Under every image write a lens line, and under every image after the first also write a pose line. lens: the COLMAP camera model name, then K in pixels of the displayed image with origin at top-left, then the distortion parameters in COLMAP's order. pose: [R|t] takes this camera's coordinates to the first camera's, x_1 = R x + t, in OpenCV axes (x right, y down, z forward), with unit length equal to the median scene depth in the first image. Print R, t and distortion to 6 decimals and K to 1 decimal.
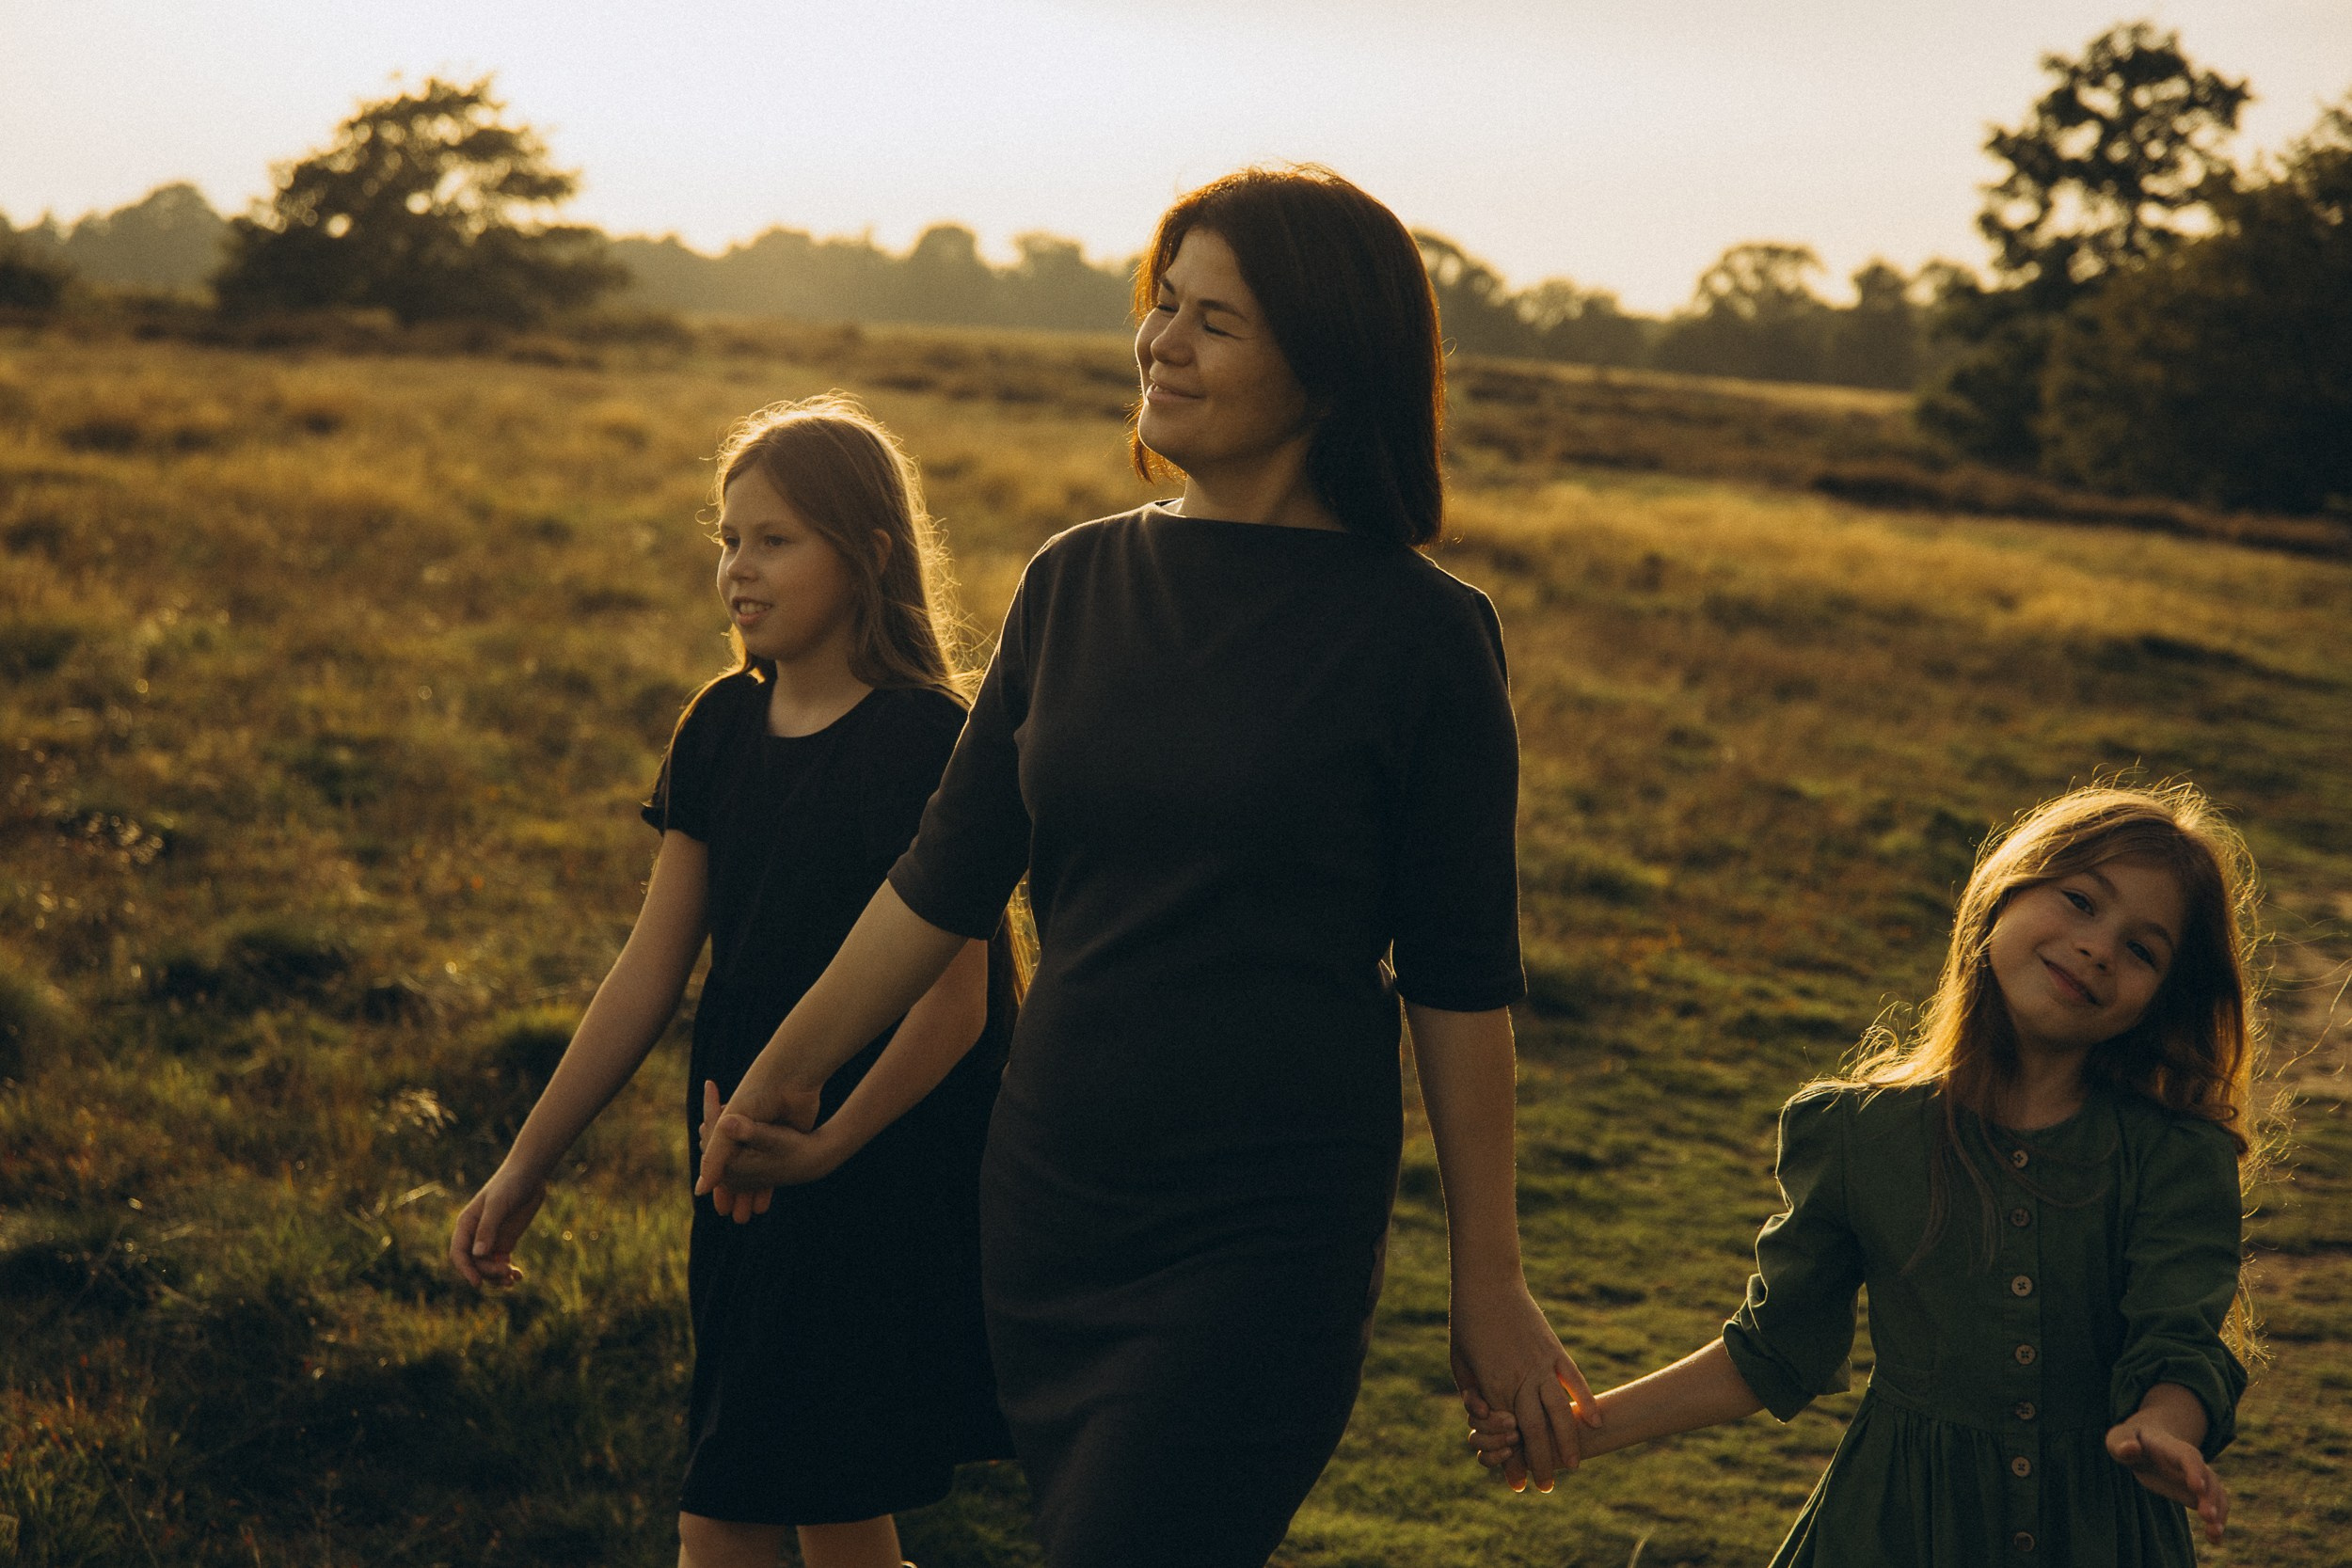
lens RADIAL K [[4278.4, 0, 1176.4], [0, 4278.4, 784.2], [0, 0, 1]] dist [-0.084368, 0.000000]
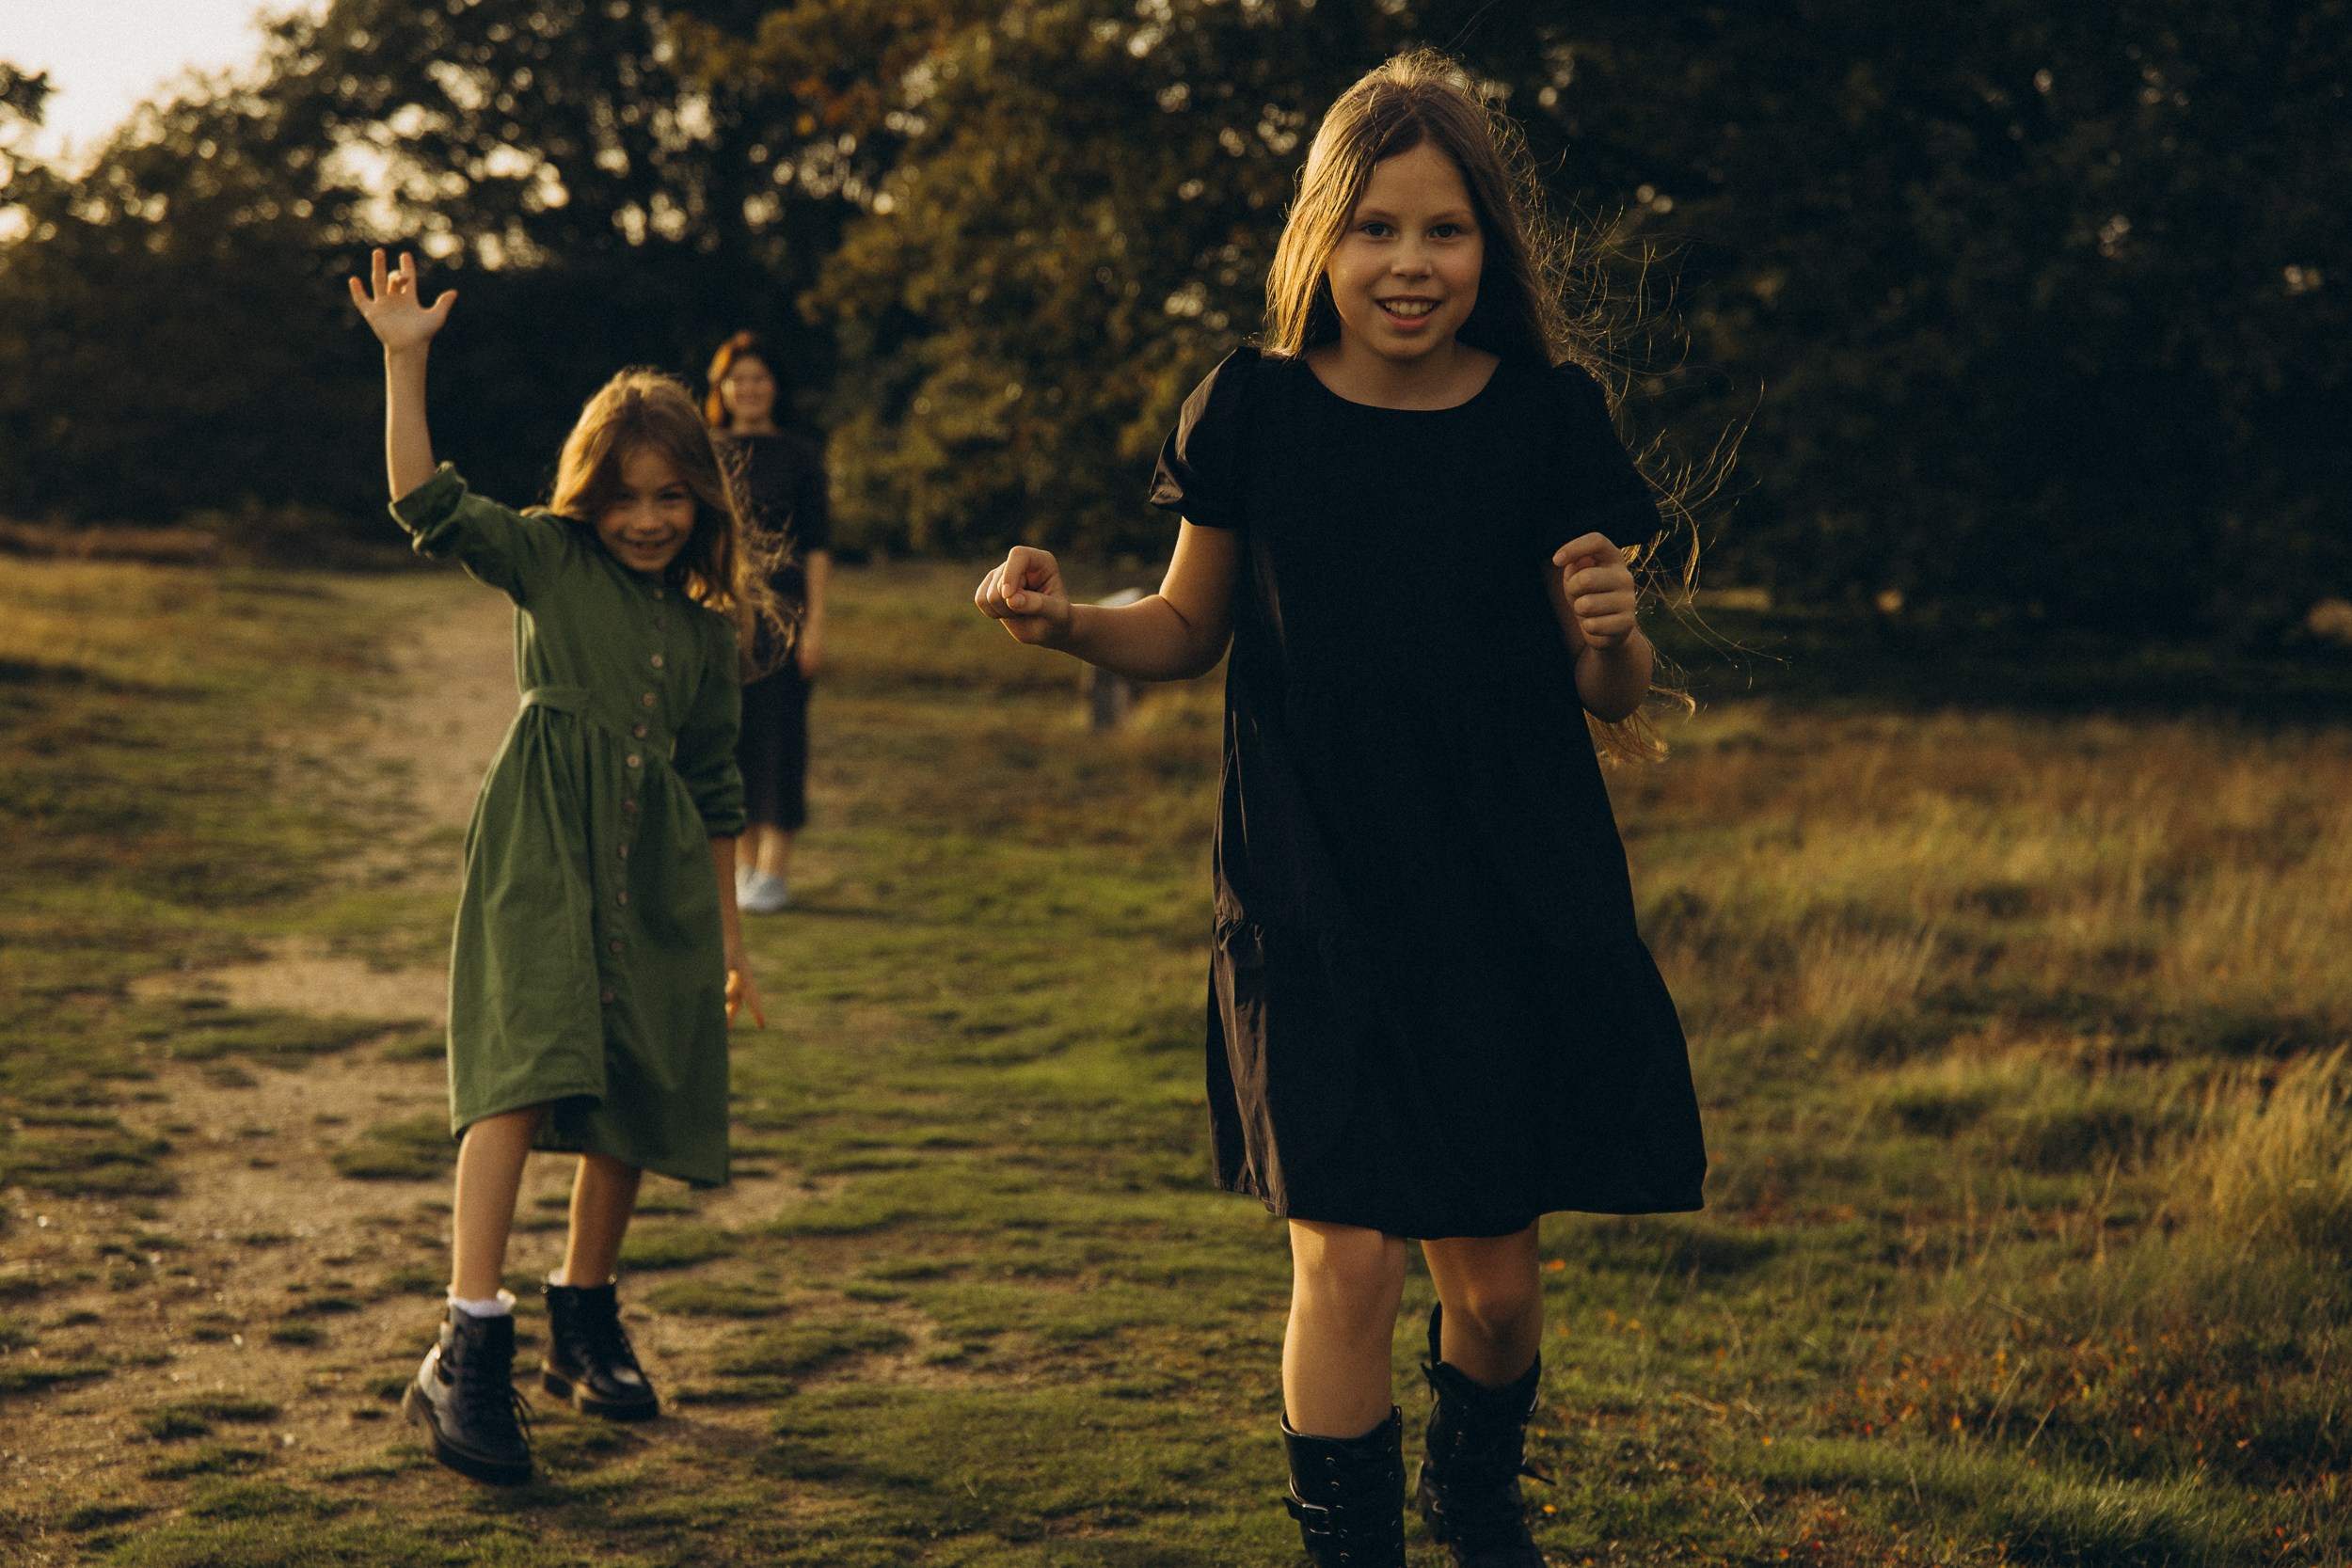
lens RADIAL K [[4328.4, 0, 1176.6], [0, 4328.4, 784.4], [0, 0, 1]] dist [0.047223, 0.000000]
pose [[0.880402, -0.111209, 0.461004, 0.044543], [0.115119, 0.993156, 0.019734, -0.000275], [-0.460043, 0.035696, 0.887179, 0.152773]]
